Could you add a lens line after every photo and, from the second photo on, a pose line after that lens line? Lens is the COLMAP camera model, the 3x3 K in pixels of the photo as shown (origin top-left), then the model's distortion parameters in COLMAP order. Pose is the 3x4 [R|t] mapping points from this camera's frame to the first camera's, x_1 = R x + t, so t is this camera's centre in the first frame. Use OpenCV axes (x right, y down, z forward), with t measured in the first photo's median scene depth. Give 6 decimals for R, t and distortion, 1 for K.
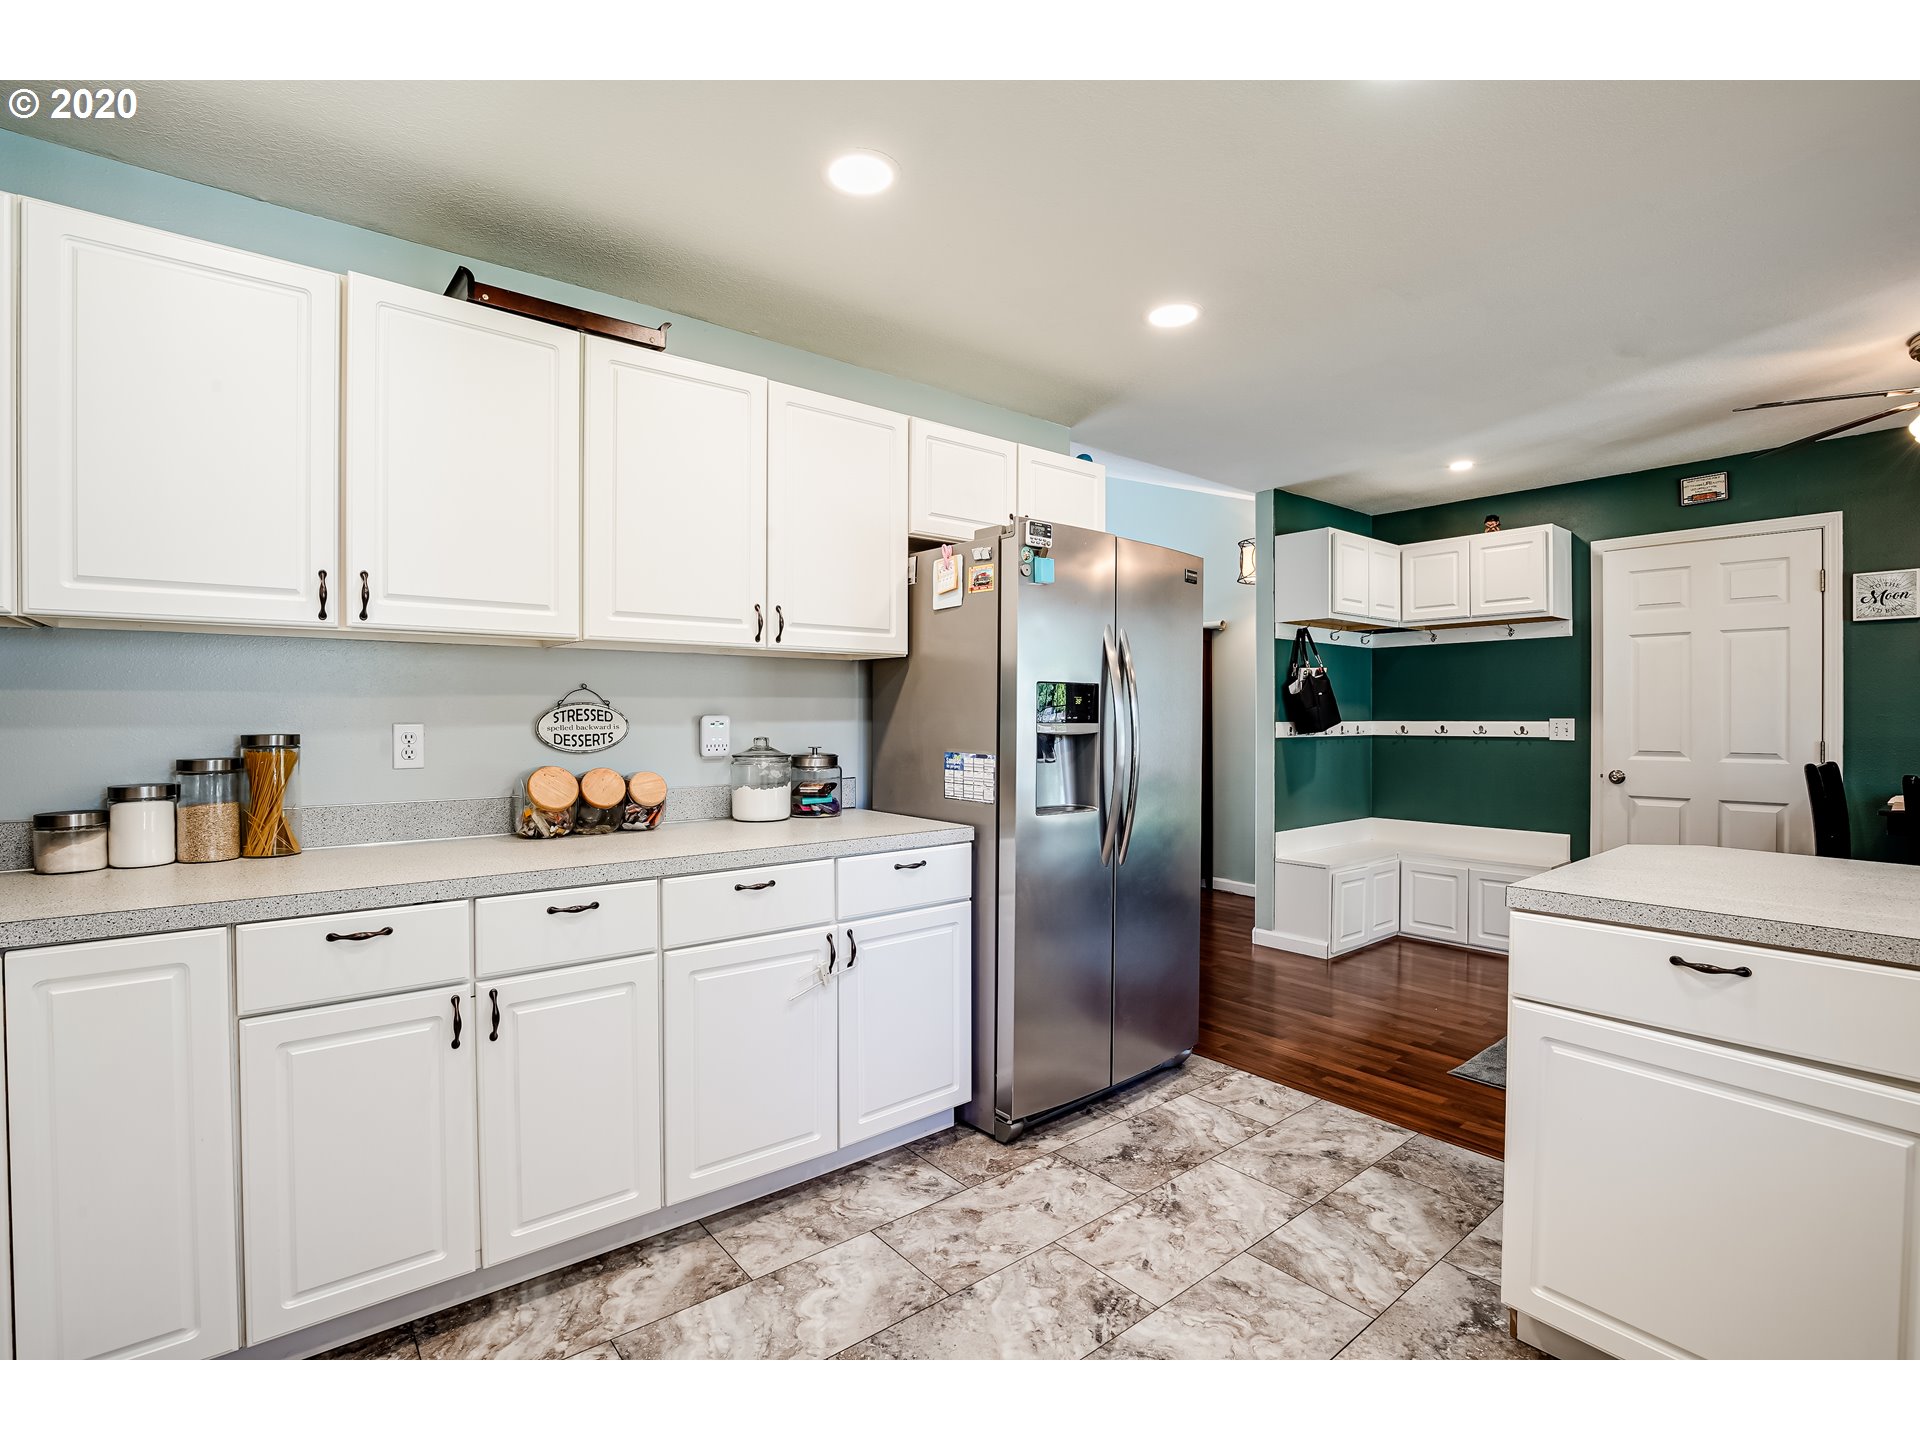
lens RADIAL K [[897.7, 0, 977.0], [0, 897.7, 725.1], [0, 0, 1]] dist [-0.032588, 0.004952]
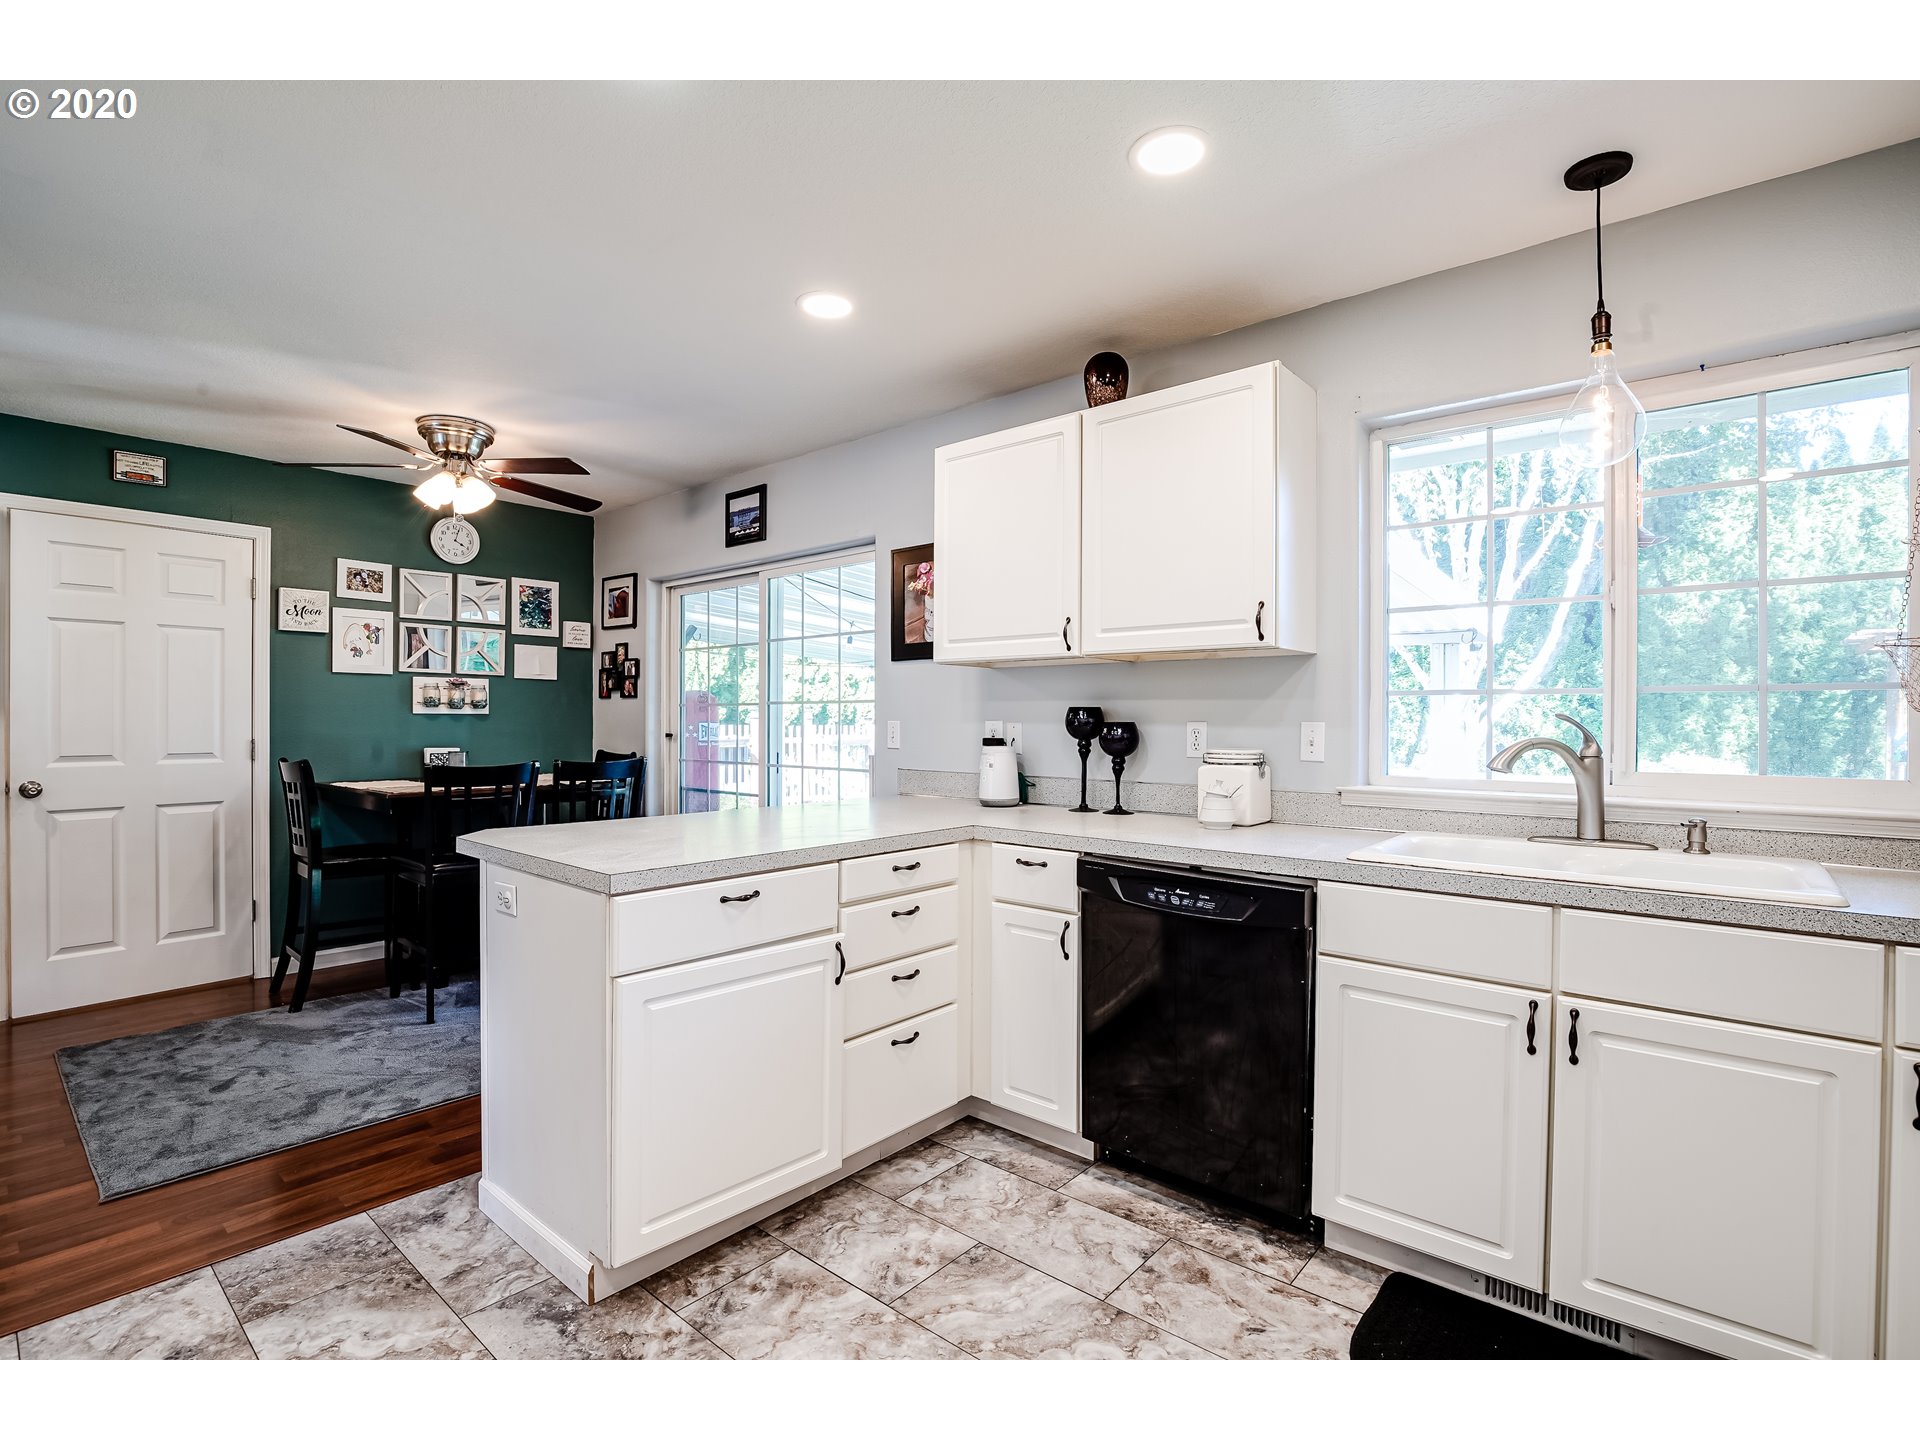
lens RADIAL K [[908.9, 0, 929.8], [0, 908.9, 720.1], [0, 0, 1]] dist [-0.029334, 0.004356]
pose [[-0.146341, -0.001537, 0.989233, -0.331588], [0.007620, 0.999967, 0.002681, -0.001872], [-0.989205, 0.007931, -0.146325, 0.490505]]
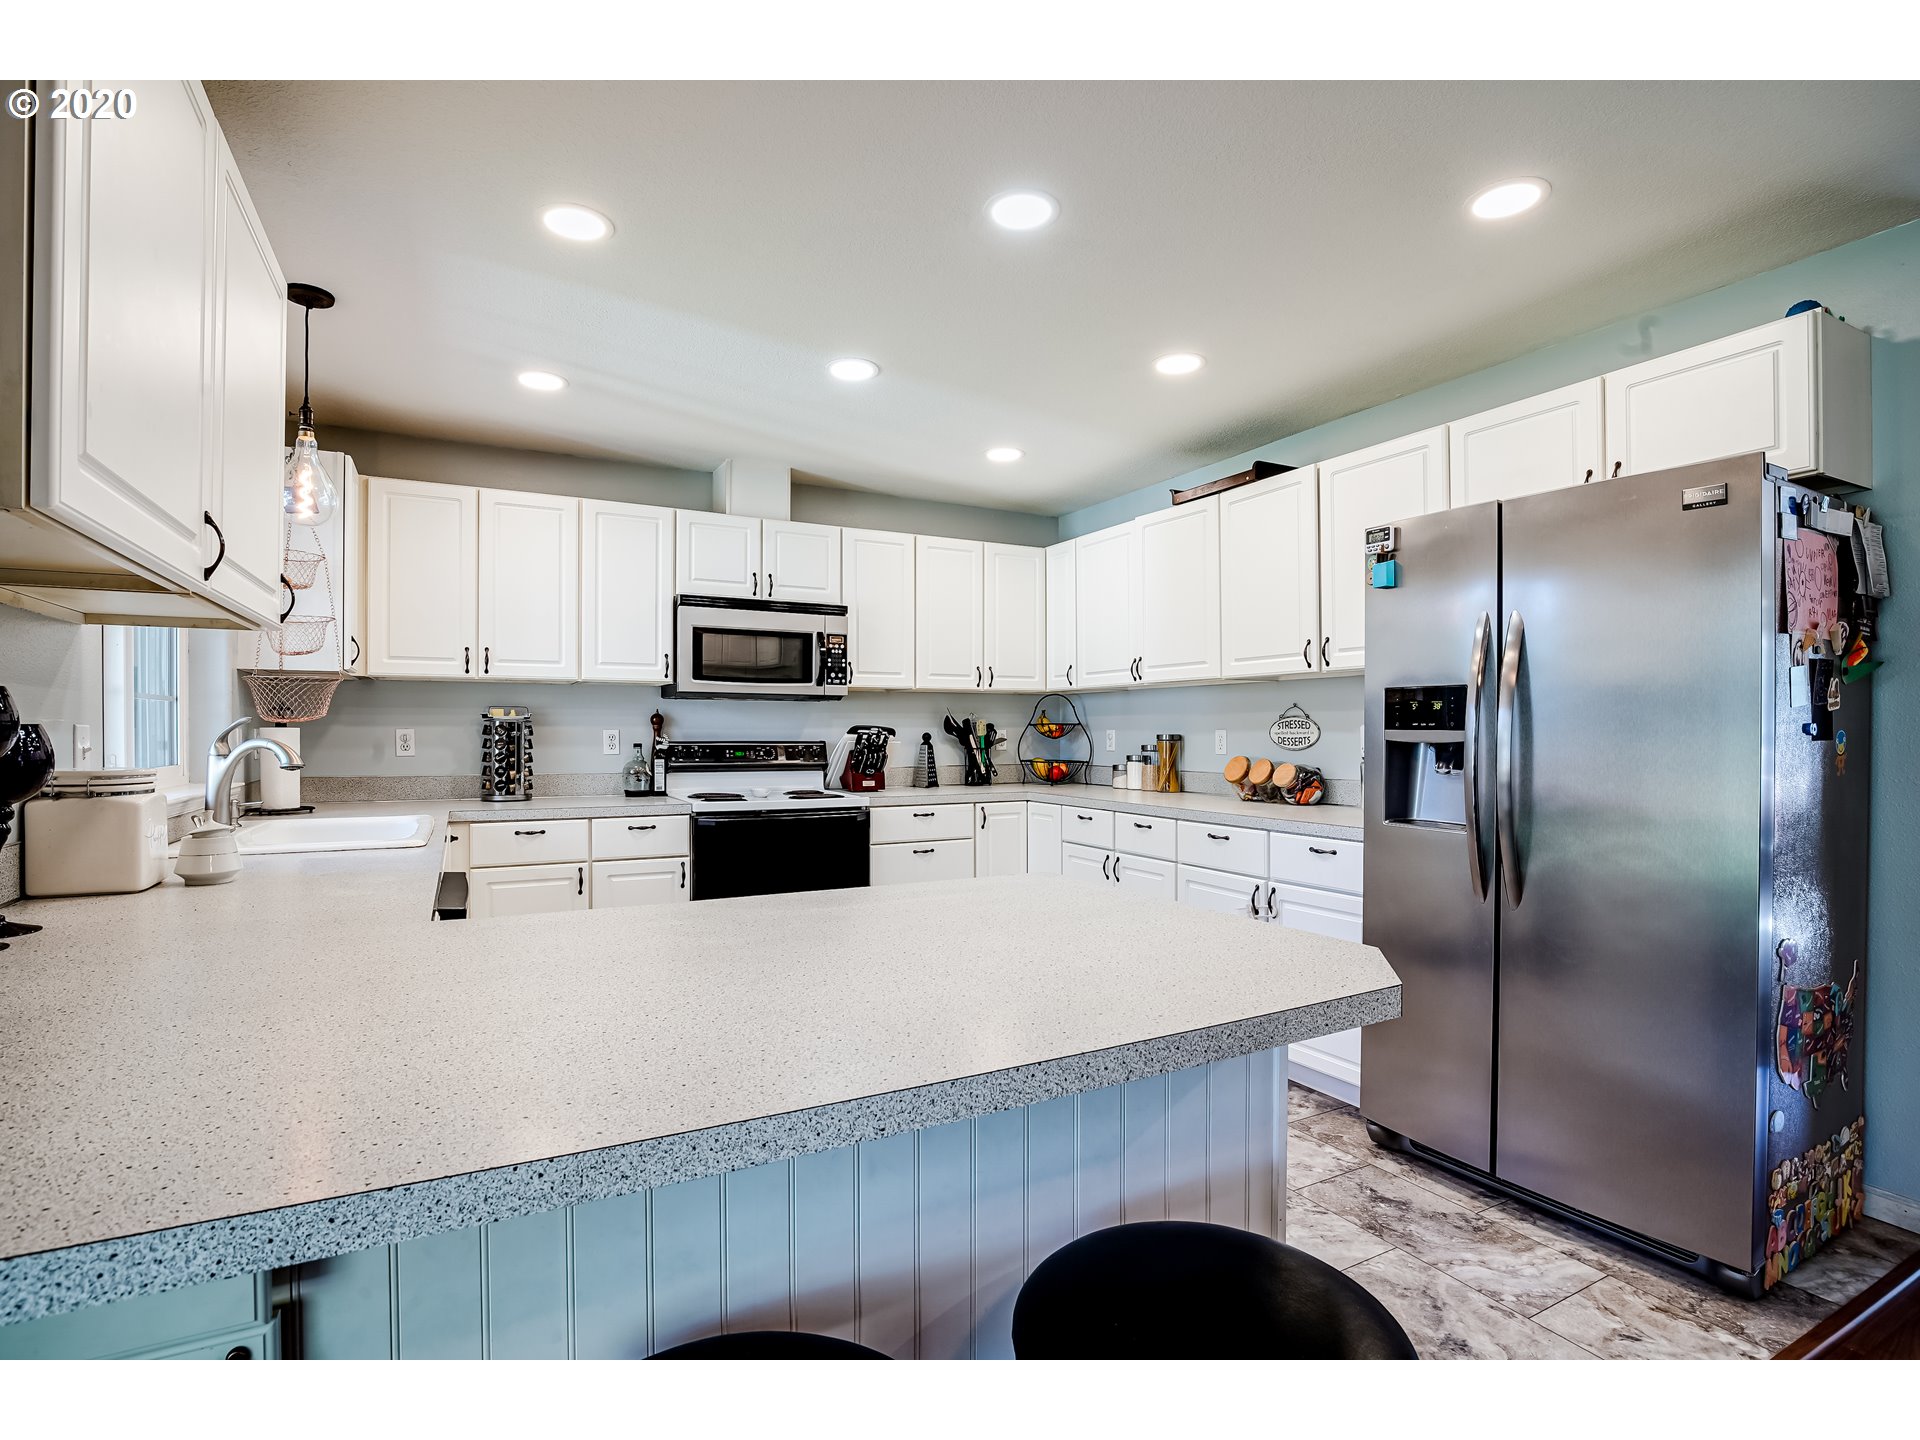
lens RADIAL K [[908.9, 0, 943.0], [0, 908.9, 736.5], [0, 0, 1]] dist [-0.029334, 0.004356]
pose [[-0.200948, 0.007244, -0.979575, 1.089930], [-0.011379, 0.999888, 0.009729, 0.000470], [0.979536, 0.013102, -0.200843, 0.688916]]
